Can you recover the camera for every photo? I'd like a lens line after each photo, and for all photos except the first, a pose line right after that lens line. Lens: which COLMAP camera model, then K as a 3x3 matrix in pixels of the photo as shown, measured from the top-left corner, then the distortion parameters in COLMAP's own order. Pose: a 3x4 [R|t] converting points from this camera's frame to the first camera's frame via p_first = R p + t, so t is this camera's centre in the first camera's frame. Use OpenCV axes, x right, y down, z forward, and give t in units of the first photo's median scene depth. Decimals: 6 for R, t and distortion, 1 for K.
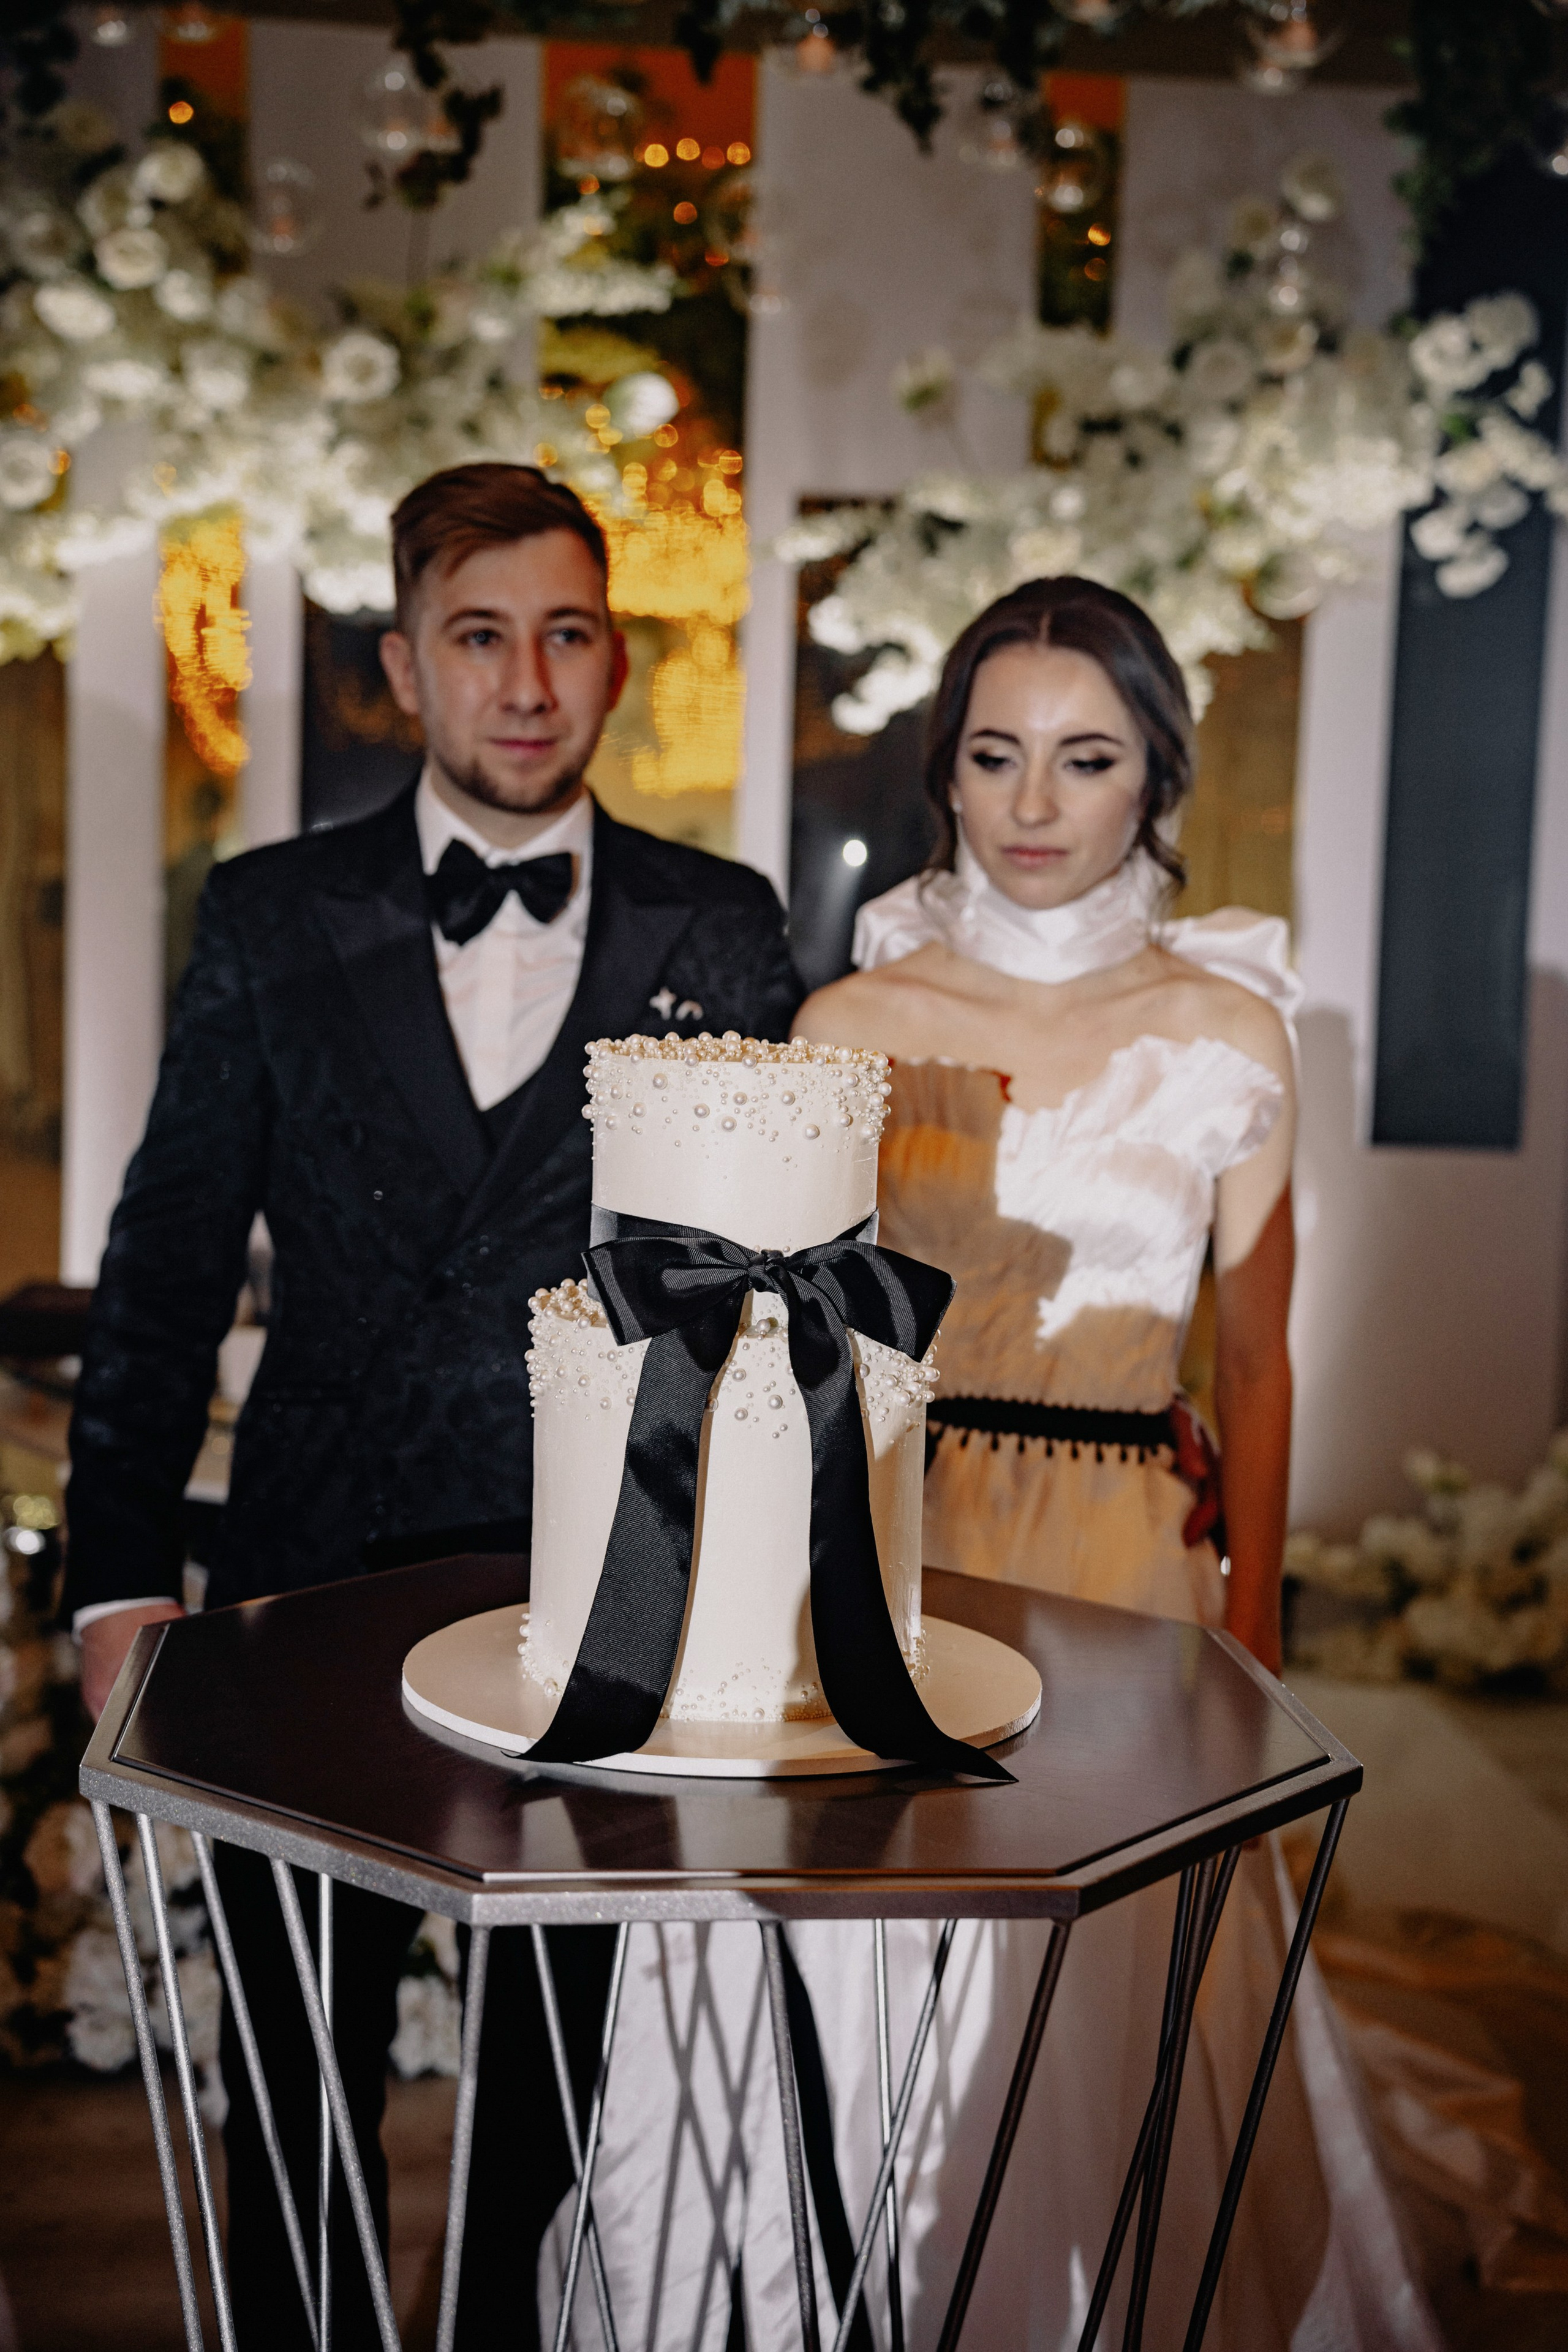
lens RADIAL K [[2945.1, 0, 796.0], [0, 2945.1, 1184.0], [0, 0, 1]] dist [0.155012, 0.000000]
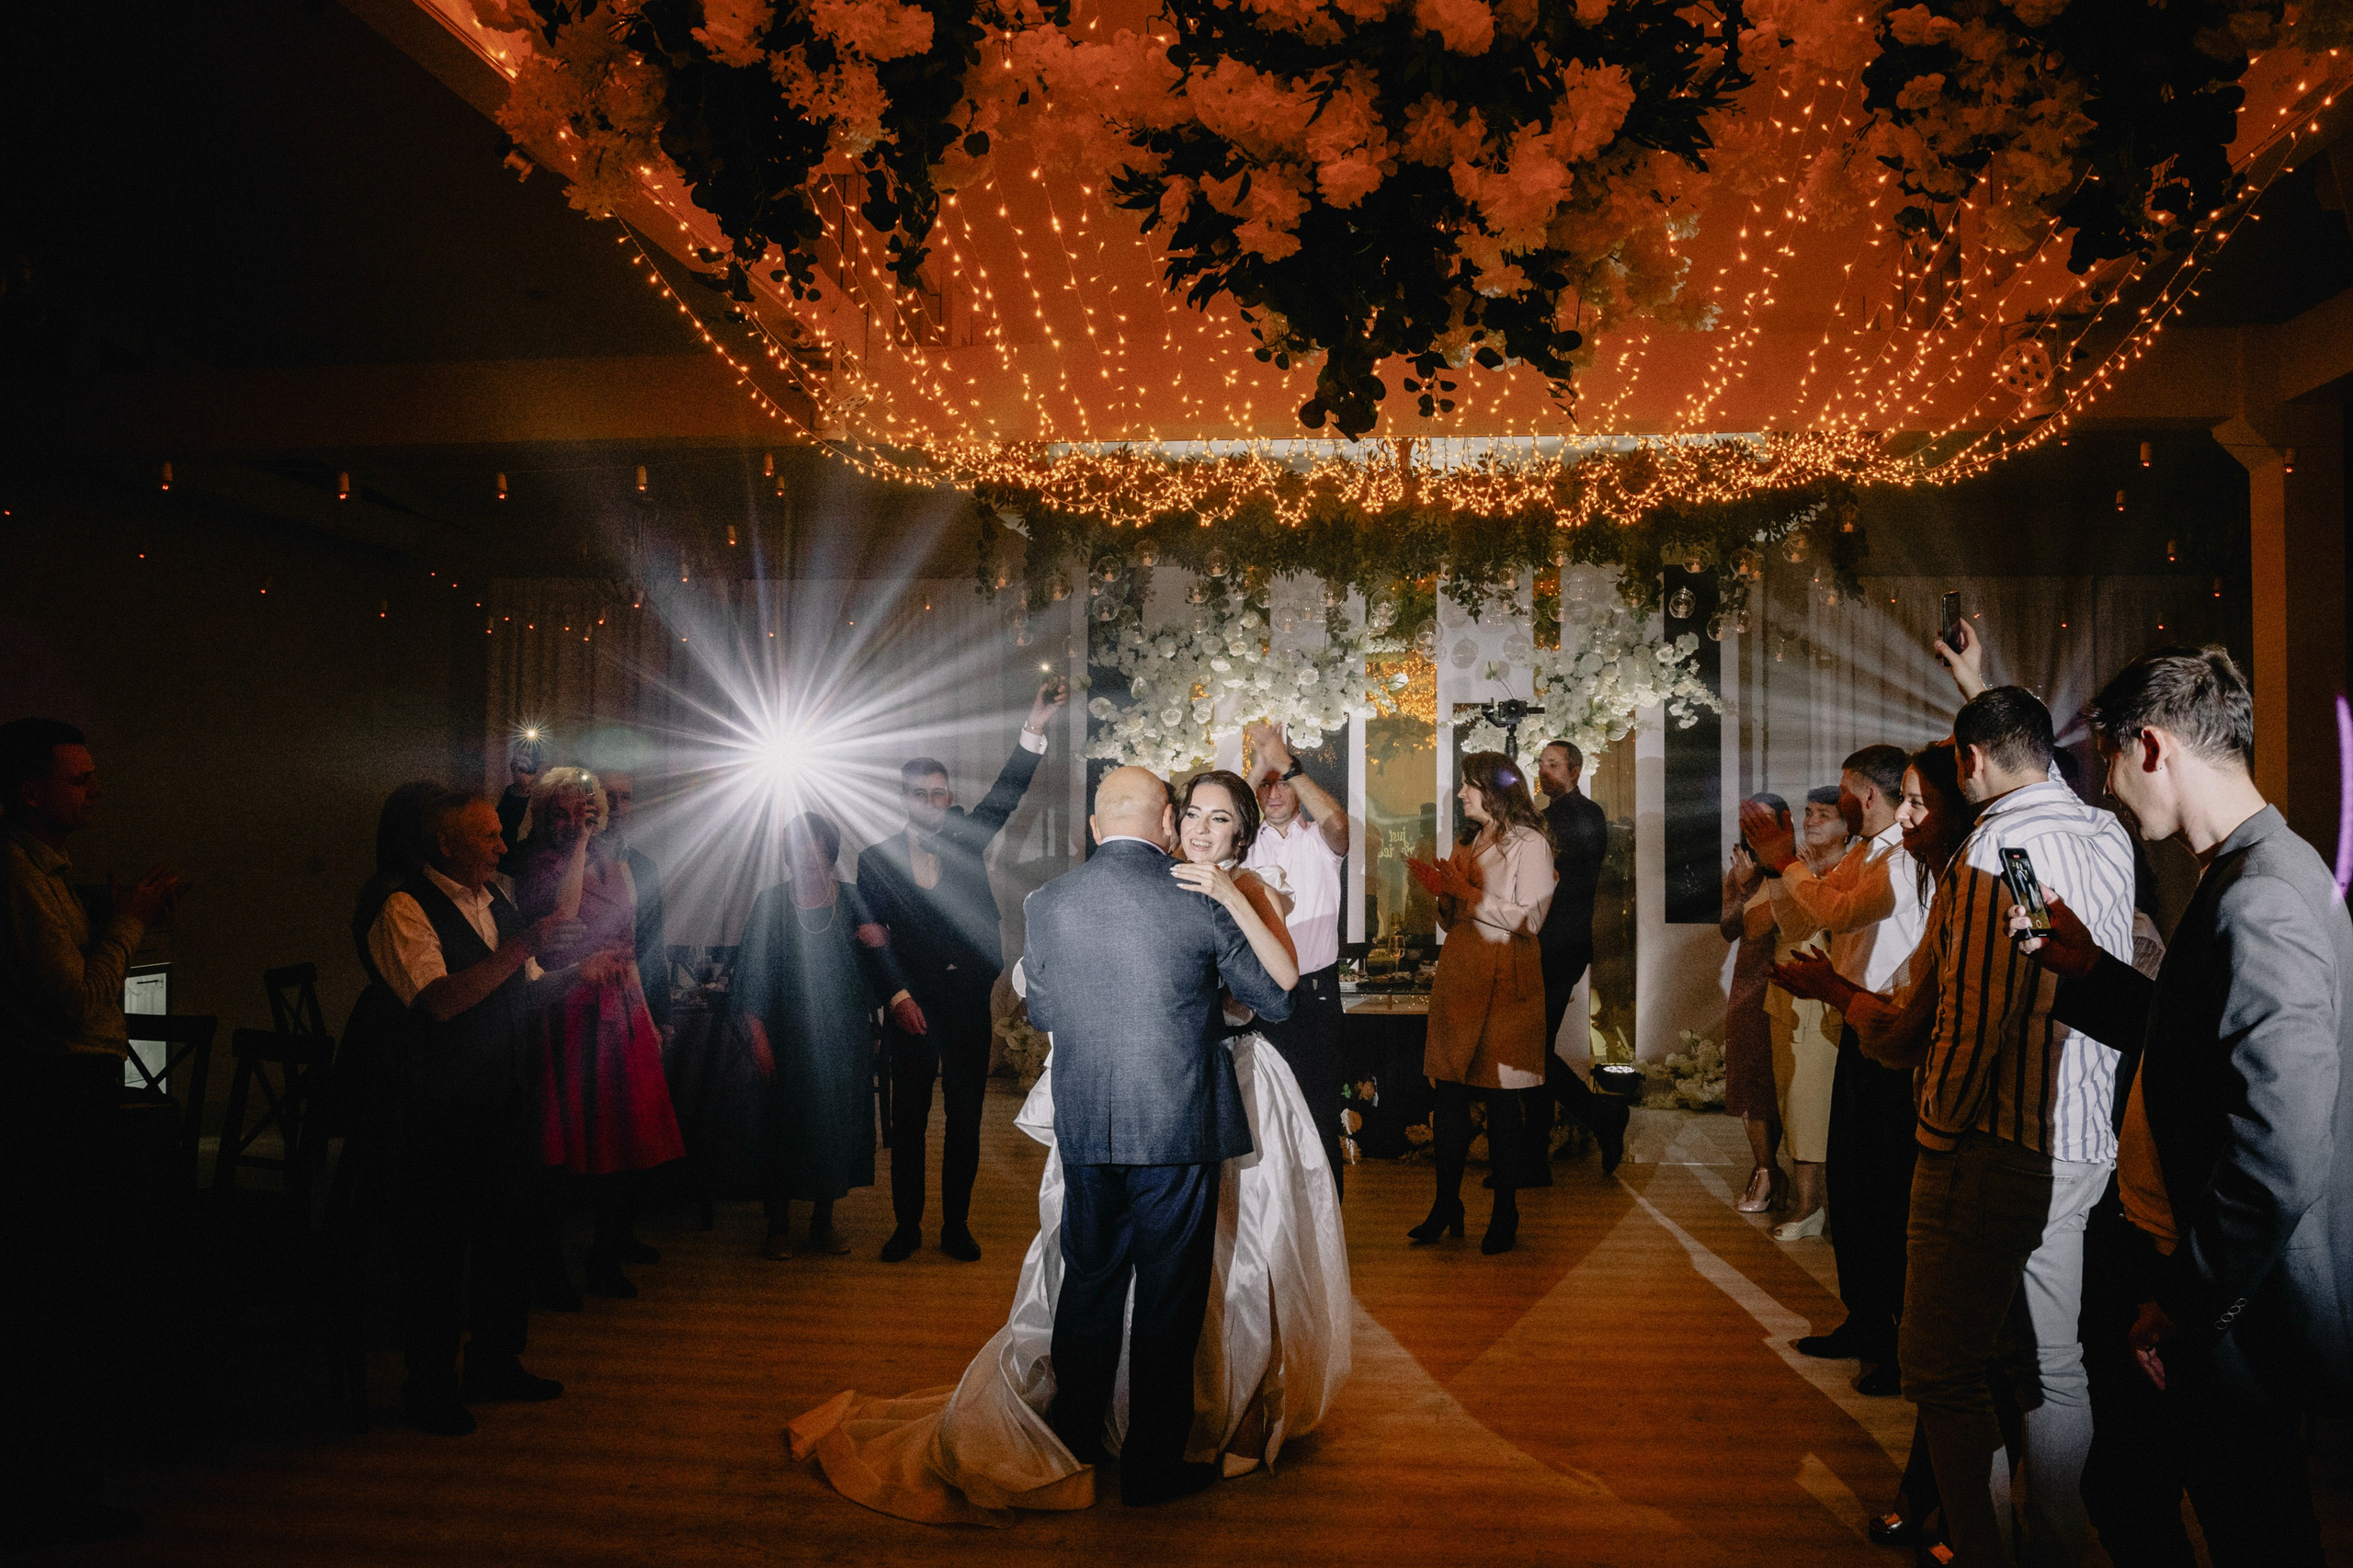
lens RADIAL K [[2039.1, 0, 1186.4], [0, 2039.1, 784.8], [0, 0, 1]] dist [-0.011222, 0.014316]
pose [[0.983290, -0.033464, -0.178941, 0.103219], [0.011447, 0.992380, -0.122686, 0.096485], [0.181683, 0.118587, 0.976180, -1.055590]]
